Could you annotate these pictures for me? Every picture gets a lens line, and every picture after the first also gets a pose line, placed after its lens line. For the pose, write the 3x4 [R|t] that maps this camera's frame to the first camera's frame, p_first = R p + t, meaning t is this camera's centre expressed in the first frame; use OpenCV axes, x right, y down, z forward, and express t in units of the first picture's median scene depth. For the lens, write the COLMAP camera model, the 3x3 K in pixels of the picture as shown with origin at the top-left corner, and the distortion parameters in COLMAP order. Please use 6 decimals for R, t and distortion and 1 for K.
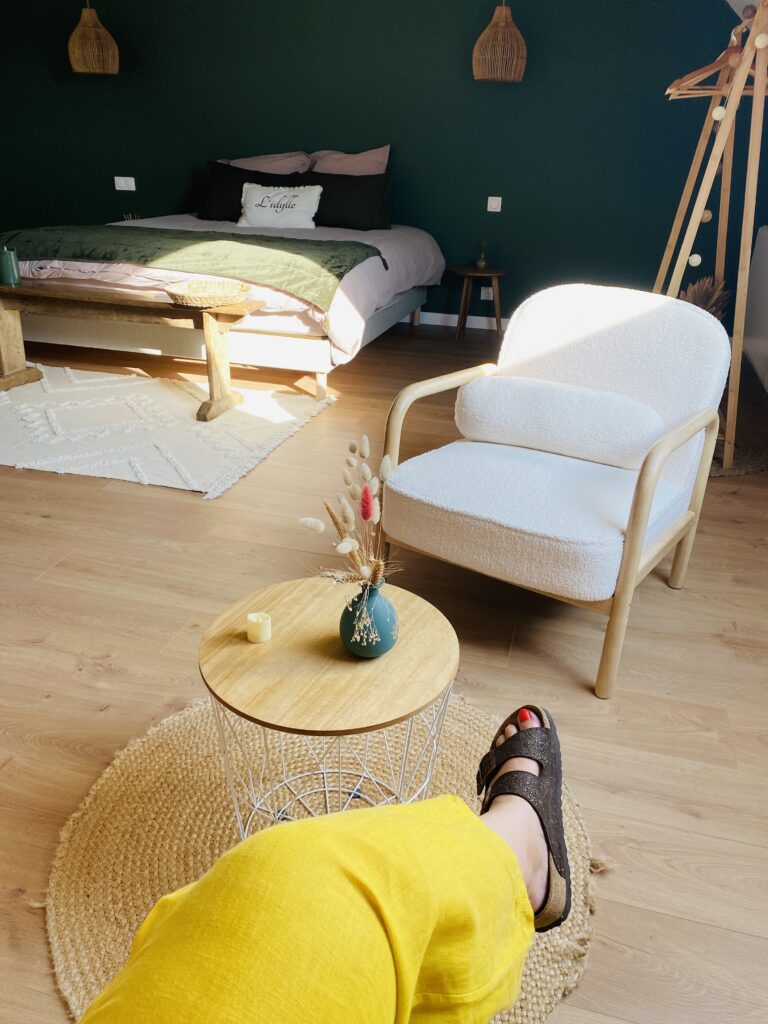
lens RADIAL K [[785.2, 0, 384.0], [0, 785.2, 512.0], [0, 0, 1]] dist [0.018898, 0.000020]
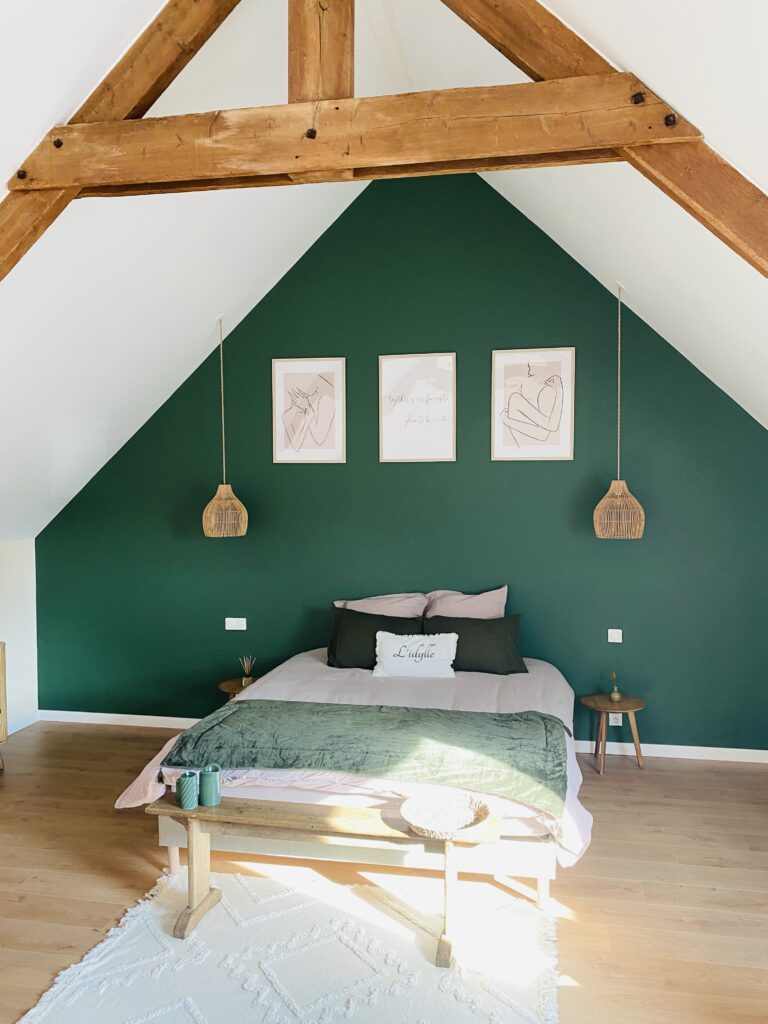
lens RADIAL K [[785.2, 0, 384.0], [0, 785.2, 512.0], [0, 0, 1]] dist [0.018898, 0.000020]
pose [[0.996316, -0.044645, 0.073223, -0.242416], [0.068871, 0.925296, -0.372941, -0.186486], [-0.051103, 0.376610, 0.924961, -0.000314]]
